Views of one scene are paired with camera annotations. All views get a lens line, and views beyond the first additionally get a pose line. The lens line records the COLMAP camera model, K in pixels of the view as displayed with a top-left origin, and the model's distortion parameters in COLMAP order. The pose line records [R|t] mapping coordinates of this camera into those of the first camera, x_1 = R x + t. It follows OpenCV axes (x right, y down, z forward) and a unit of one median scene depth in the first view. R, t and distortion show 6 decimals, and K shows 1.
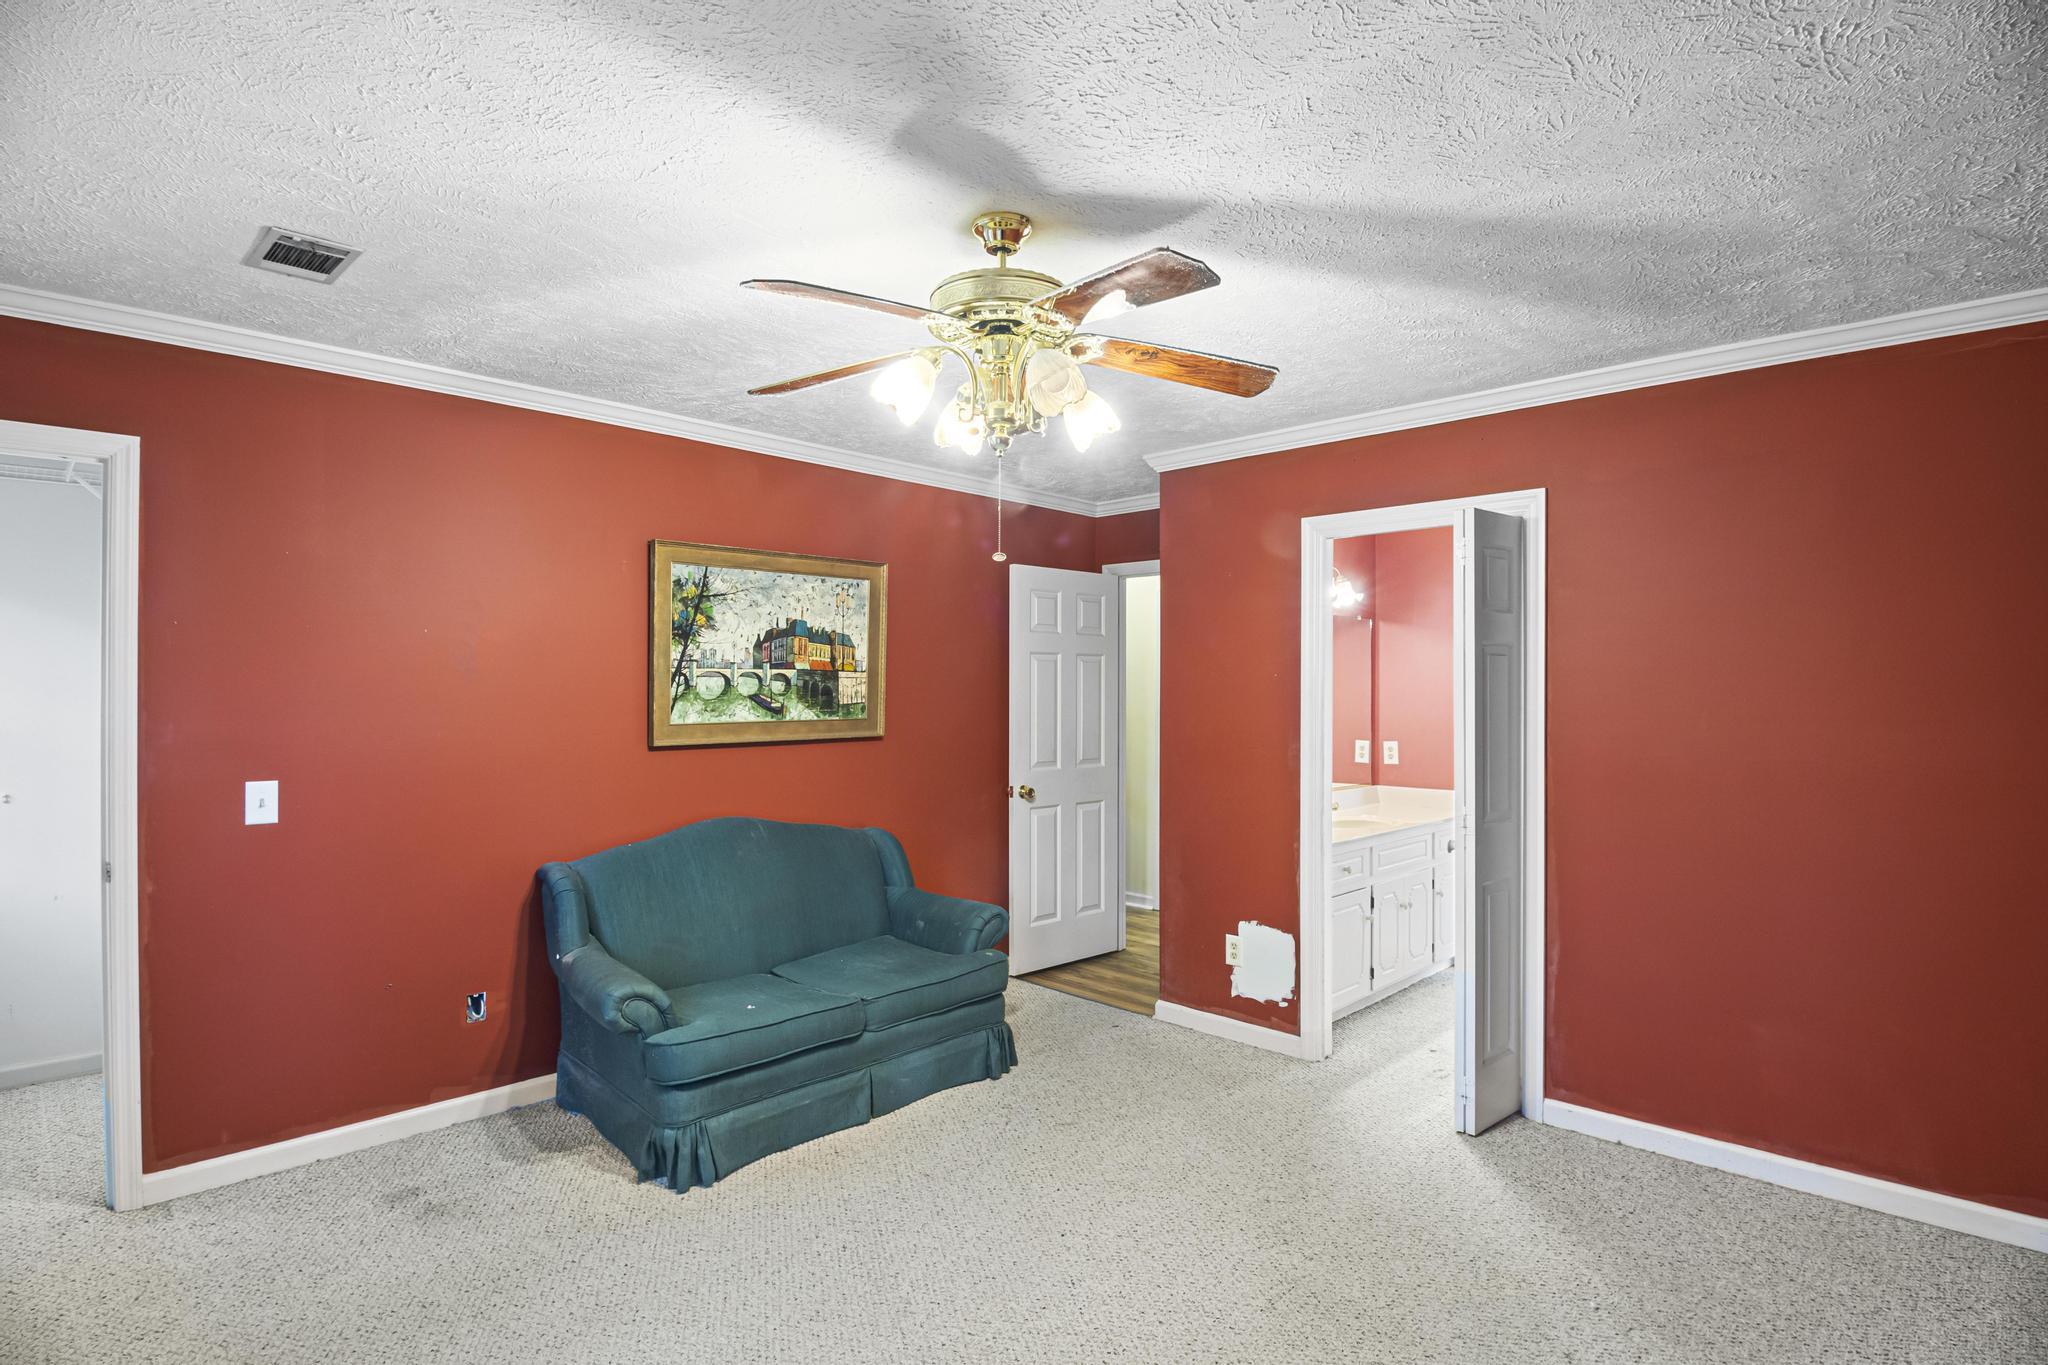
lens RADIAL K [[1019.5, 0, 1026.4], [0, 1019.5, 673.9], [0, 0, 1]] dist [-0.003005, -0.014396]
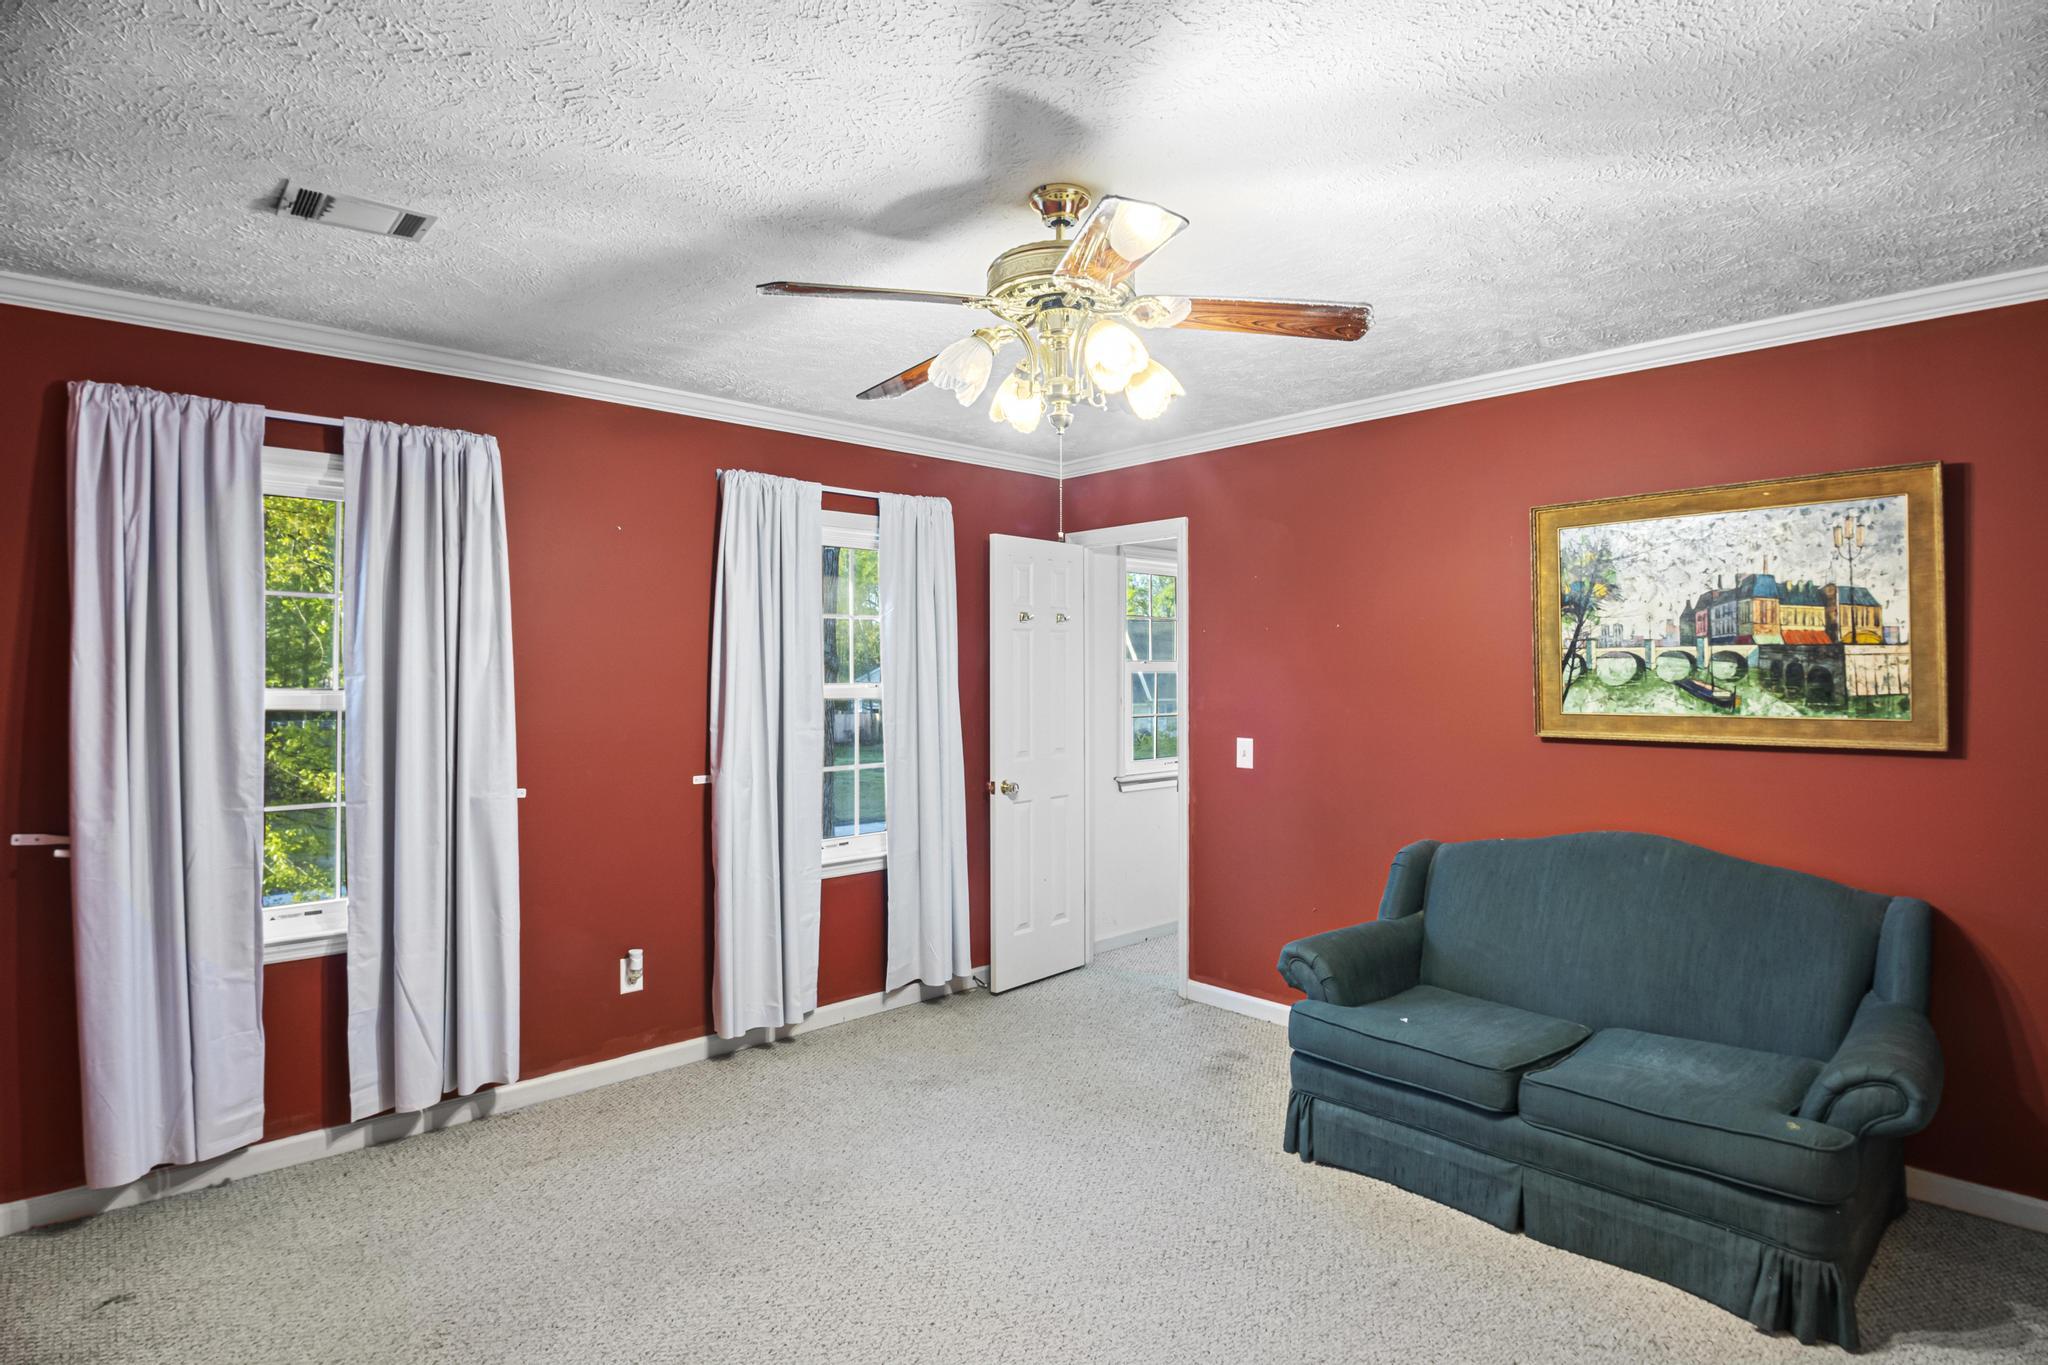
lens RADIAL K [[1019.5, 0, 1026.4], [0, 1019.5, 673.9], [0, 0, 1]] dist [-0.003005, -0.014396]
pose [[-0.016981, -0.001248, -0.999855, 0.495802], [0.015747, 0.999875, -0.001515, 0.009008], [0.999732, -0.015771, -0.016960, 0.519045]]
